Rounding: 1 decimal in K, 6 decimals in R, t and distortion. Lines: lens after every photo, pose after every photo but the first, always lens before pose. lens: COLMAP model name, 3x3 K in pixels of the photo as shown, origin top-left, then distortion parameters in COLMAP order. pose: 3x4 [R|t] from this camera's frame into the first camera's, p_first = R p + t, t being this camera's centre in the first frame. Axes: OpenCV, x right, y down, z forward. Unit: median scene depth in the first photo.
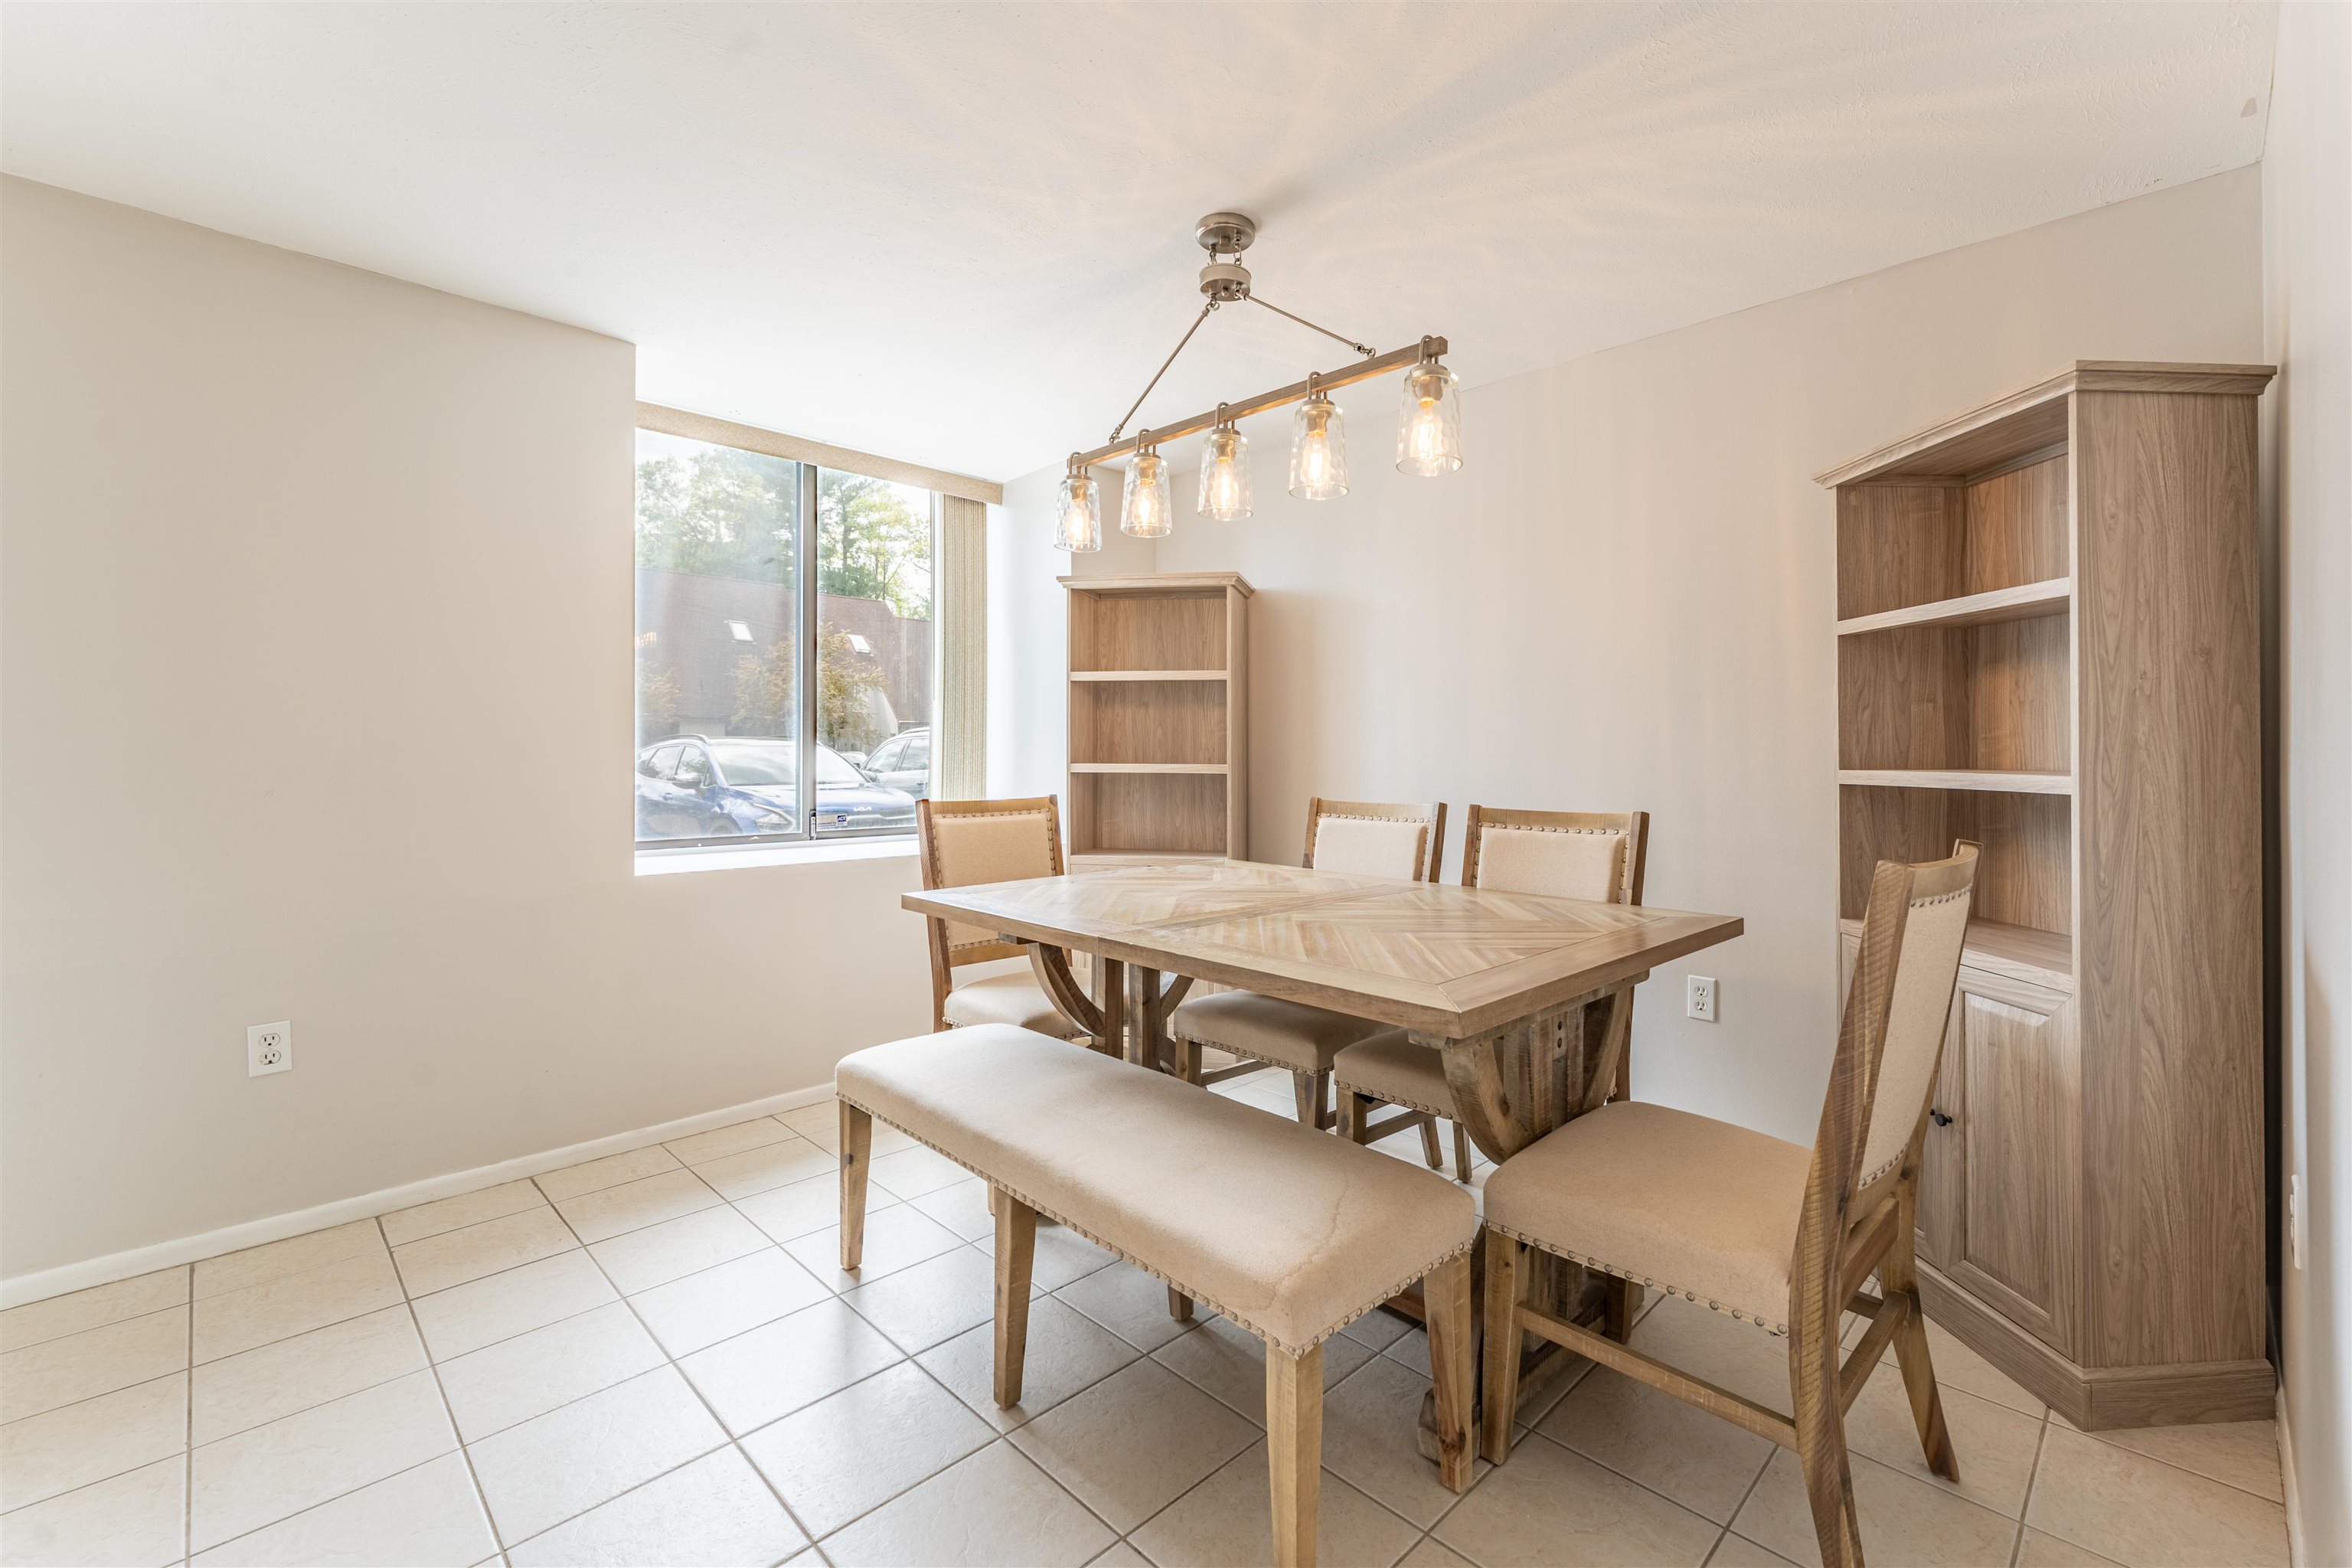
lens RADIAL K [[1030.7, 0, 1262.7], [0, 1030.7, 757.3], [0, 0, 1]] dist [0.000786, -0.000108]
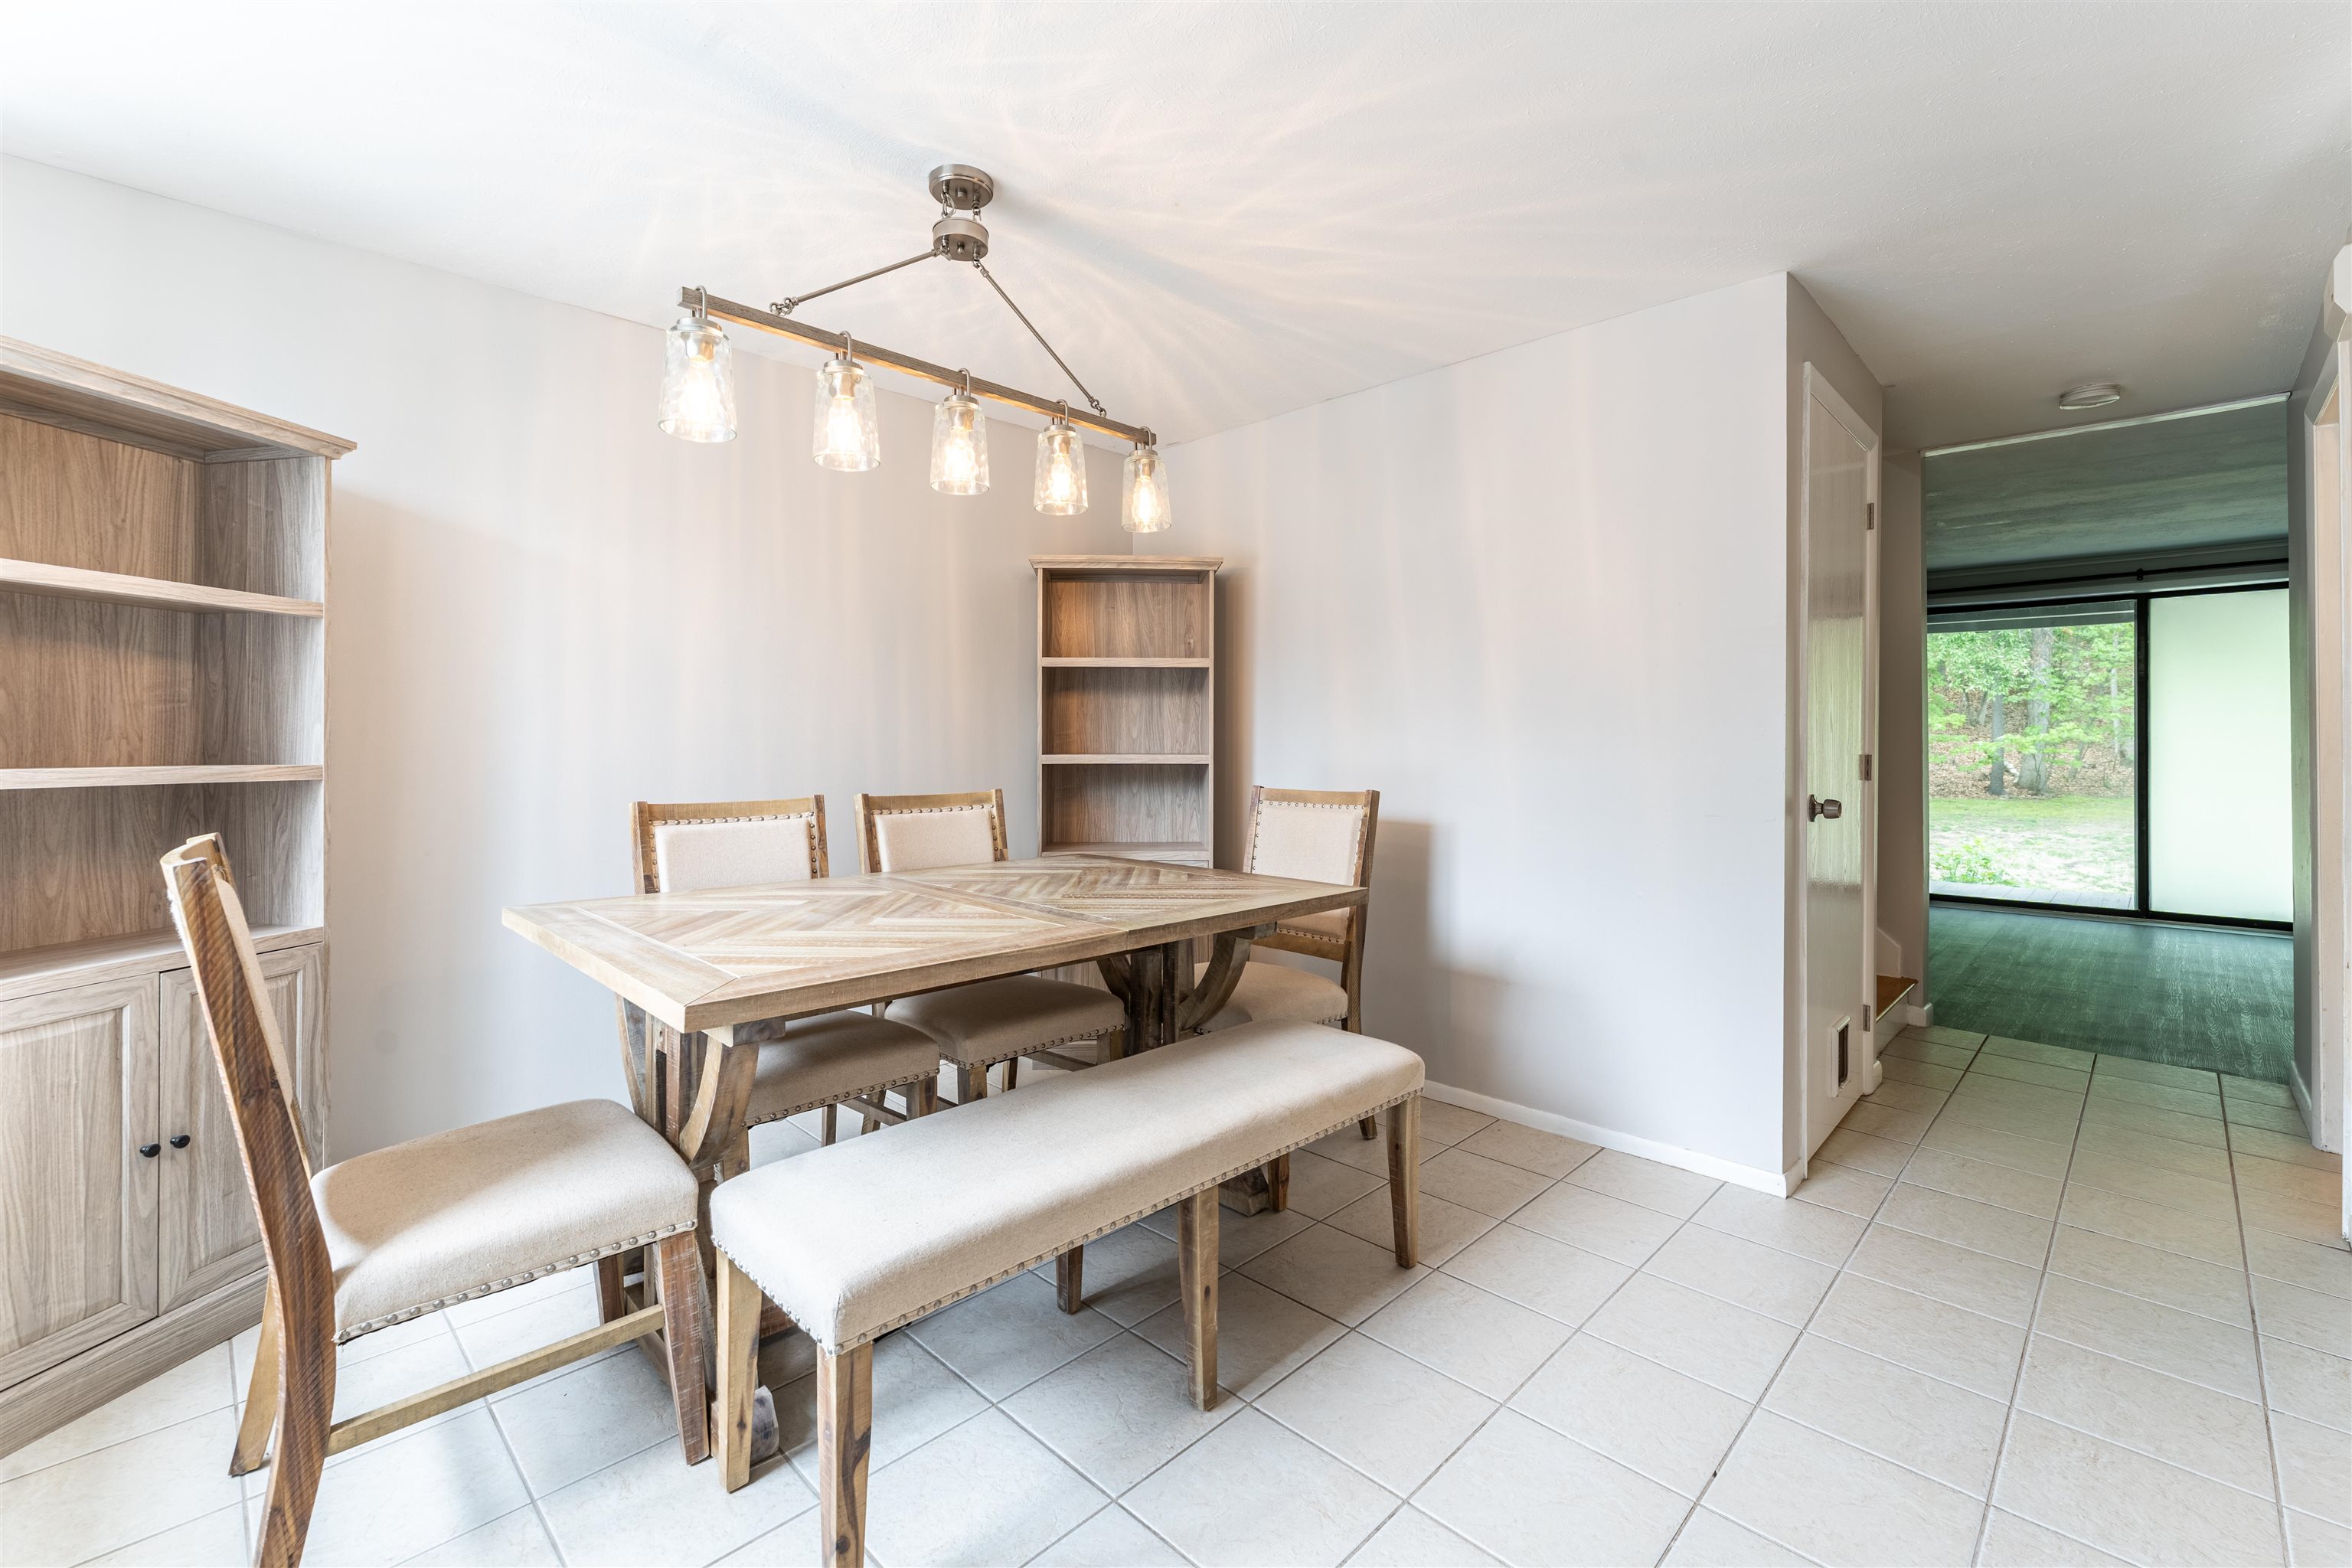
lens RADIAL K [[1030.7, 0, 1159.3], [0, 1030.7, 749.3], [0, 0, 1]] dist [0.000786, -0.000108]
pose [[0.007684, -0.006712, 0.999948, -0.872841], [0.003947, 0.999970, 0.006682, -0.004612], [-0.999963, 0.003896, 0.007710, 0.733245]]
